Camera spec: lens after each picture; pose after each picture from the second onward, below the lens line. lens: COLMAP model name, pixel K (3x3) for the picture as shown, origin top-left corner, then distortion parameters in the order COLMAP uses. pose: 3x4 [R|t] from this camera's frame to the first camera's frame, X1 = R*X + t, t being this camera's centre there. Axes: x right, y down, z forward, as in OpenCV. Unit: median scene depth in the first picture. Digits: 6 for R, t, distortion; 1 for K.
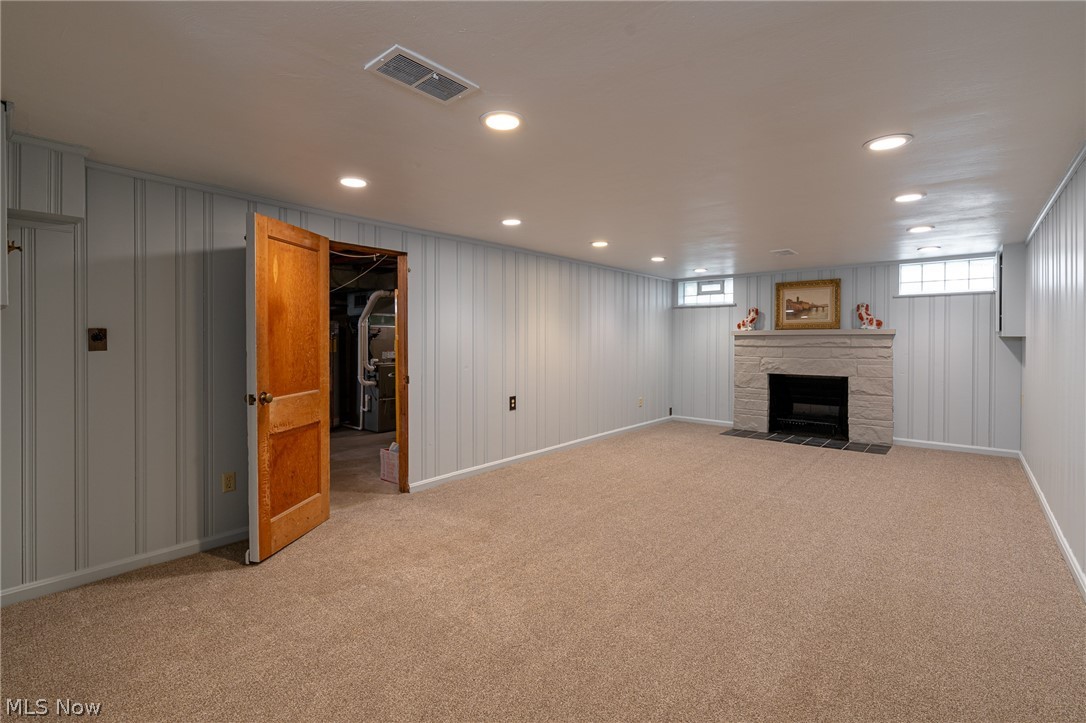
lens RADIAL K [[496.5, 0, 541.4], [0, 496.5, 352.2], [0, 0, 1]] dist [-0.000056, 0.000249]
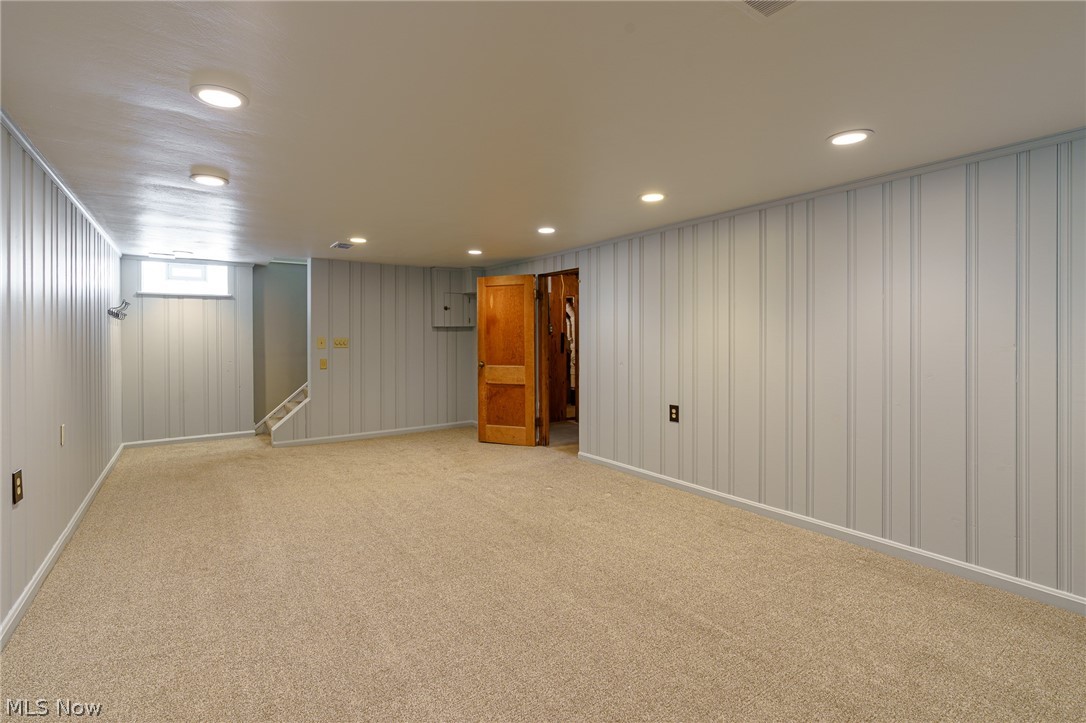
lens RADIAL K [[496.5, 0, 526.1], [0, 496.5, 331.6], [0, 0, 1]] dist [-0.000056, 0.000249]
pose [[-0.265603, 0.002769, -0.964079, 0.980335], [-0.011498, 0.999916, 0.006039, -0.042898], [0.964014, 0.012689, -0.265549, 1.204285]]
